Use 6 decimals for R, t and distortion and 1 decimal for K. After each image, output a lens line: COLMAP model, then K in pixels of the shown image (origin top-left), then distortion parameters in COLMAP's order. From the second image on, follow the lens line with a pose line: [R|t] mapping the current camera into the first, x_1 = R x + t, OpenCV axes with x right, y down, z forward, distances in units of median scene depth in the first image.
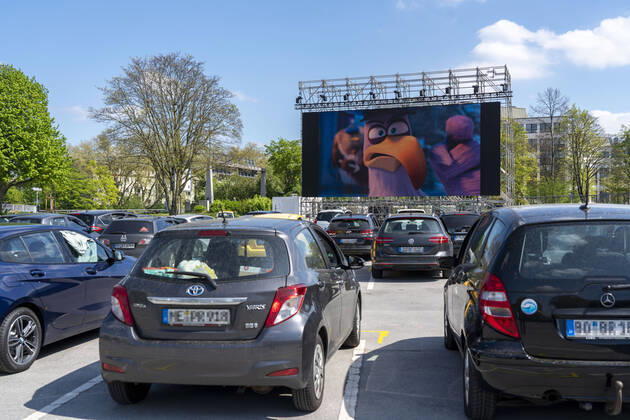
lens RADIAL K [[700.9, 0, 311.5], [0, 700.9, 224.4], [0, 0, 1]] dist [0.025767, 0.000000]
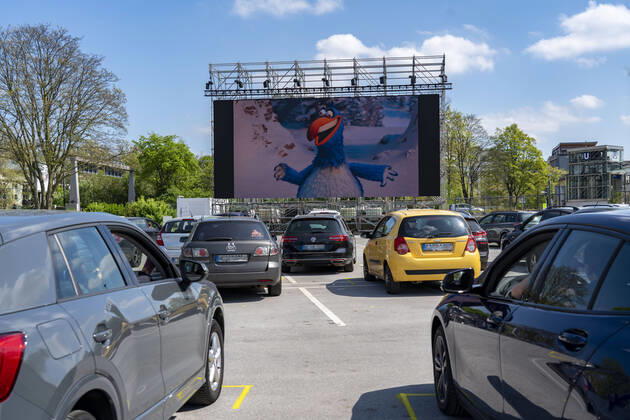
lens RADIAL K [[740.4, 0, 319.1], [0, 740.4, 213.9], [0, 0, 1]] dist [0.040633, 0.000000]
pose [[0.971061, -0.005440, 0.238771, -0.108626], [0.011032, 0.999695, -0.022089, 0.001665], [-0.238578, 0.024084, 0.970825, 0.092301]]
